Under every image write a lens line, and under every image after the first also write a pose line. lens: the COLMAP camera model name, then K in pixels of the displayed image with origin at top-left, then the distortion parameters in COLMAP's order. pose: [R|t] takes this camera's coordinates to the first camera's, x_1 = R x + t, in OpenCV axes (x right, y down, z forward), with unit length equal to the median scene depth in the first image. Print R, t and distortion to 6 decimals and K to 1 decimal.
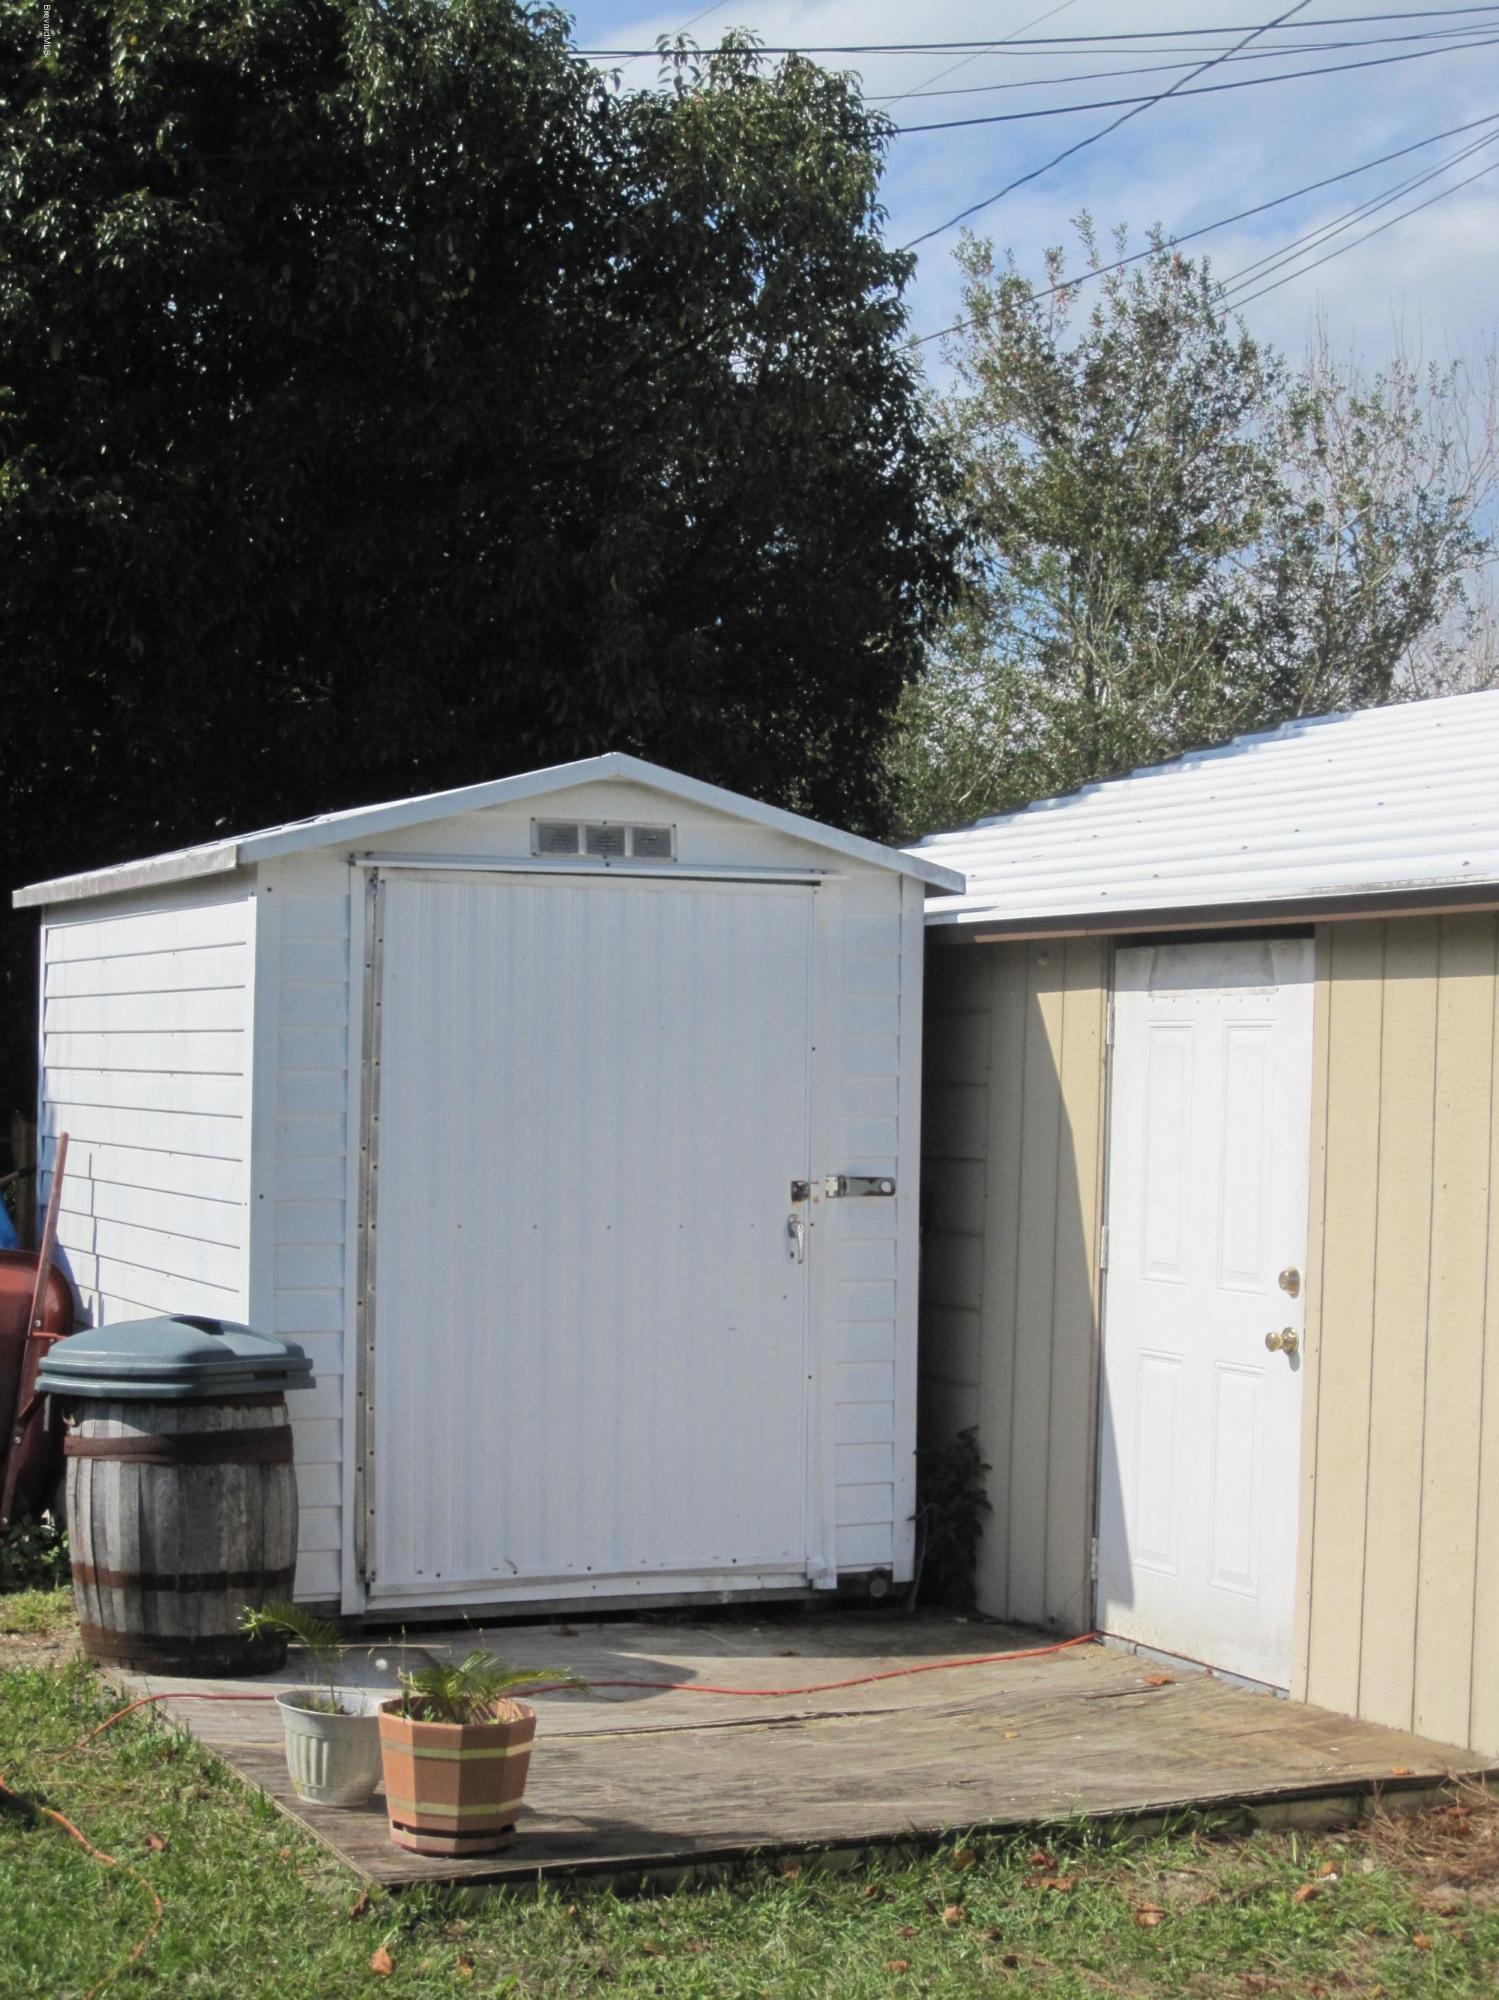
lens RADIAL K [[3383.2, 0, 749.5], [0, 3383.2, 1000.0], [0, 0, 1]] dist [-0.153279, -0.018747]
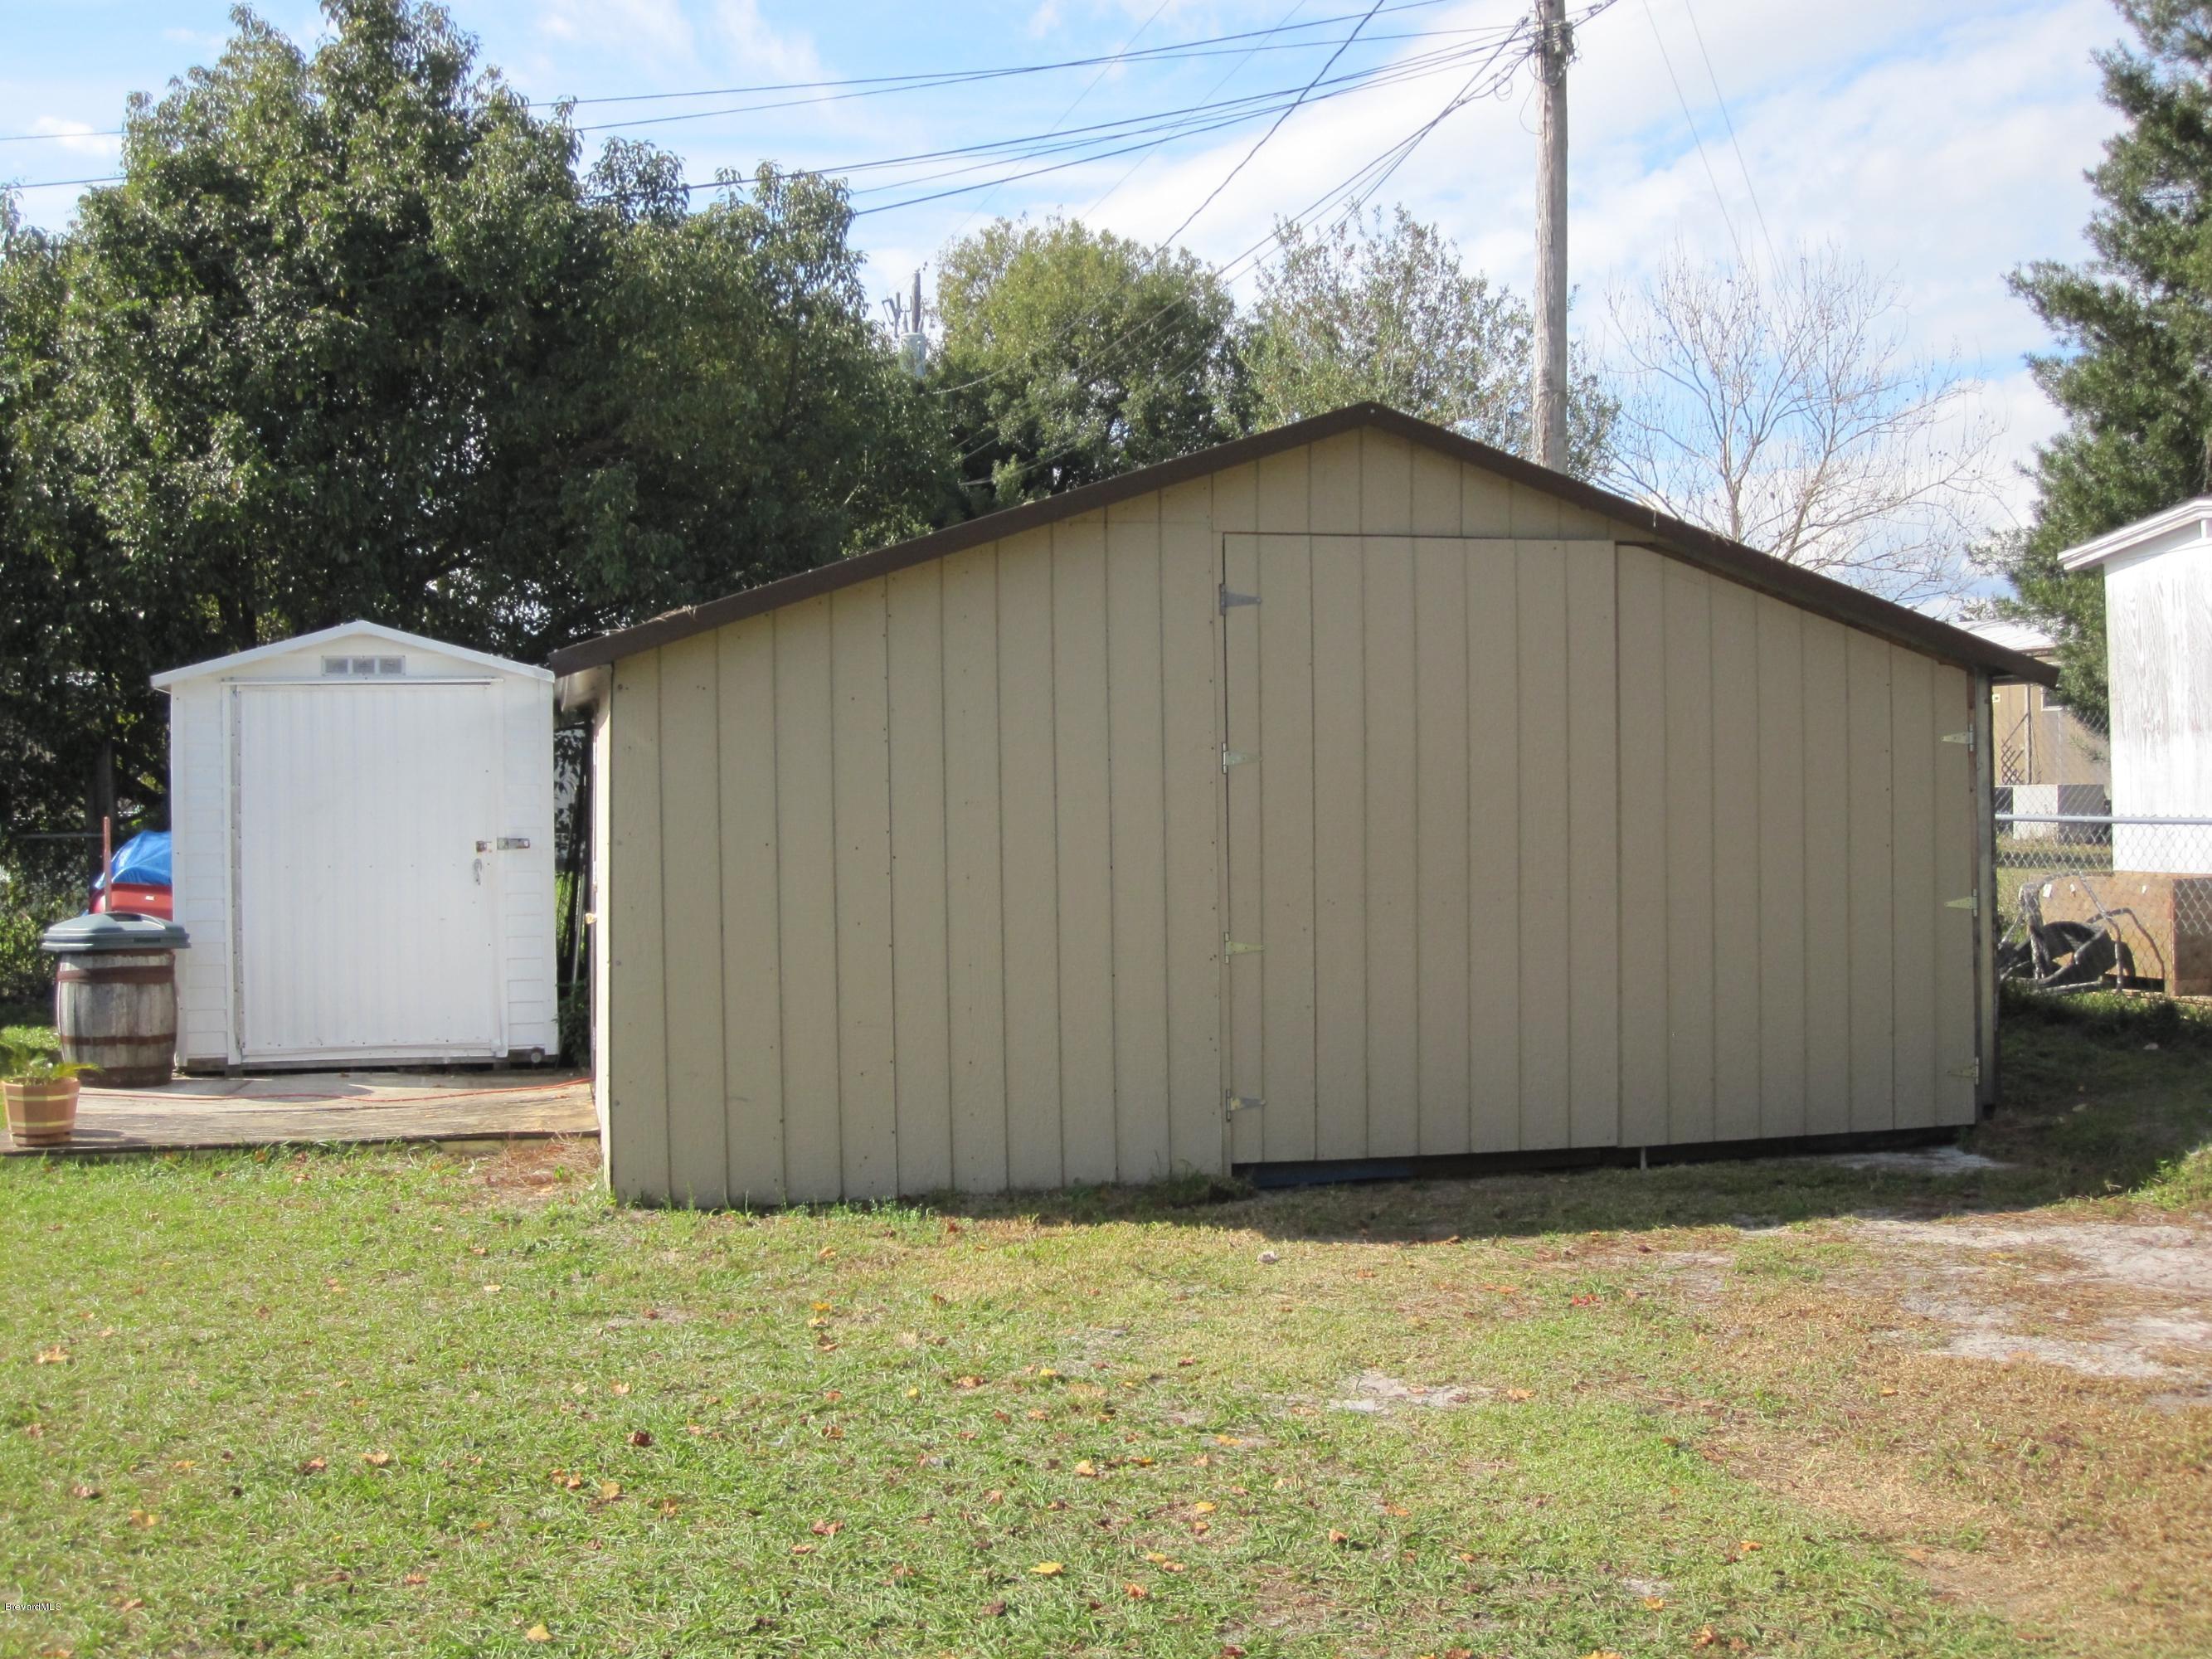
lens RADIAL K [[2461.2, 0, 1106.0], [0, 2461.2, 829.5], [0, 0, 1]] dist [-0.111998, 0.000244]
pose [[0.977550, -0.020841, -0.209668, 0.681338], [0.028502, 0.999030, 0.033580, 0.011703], [0.208765, -0.038802, 0.977196, -0.278269]]
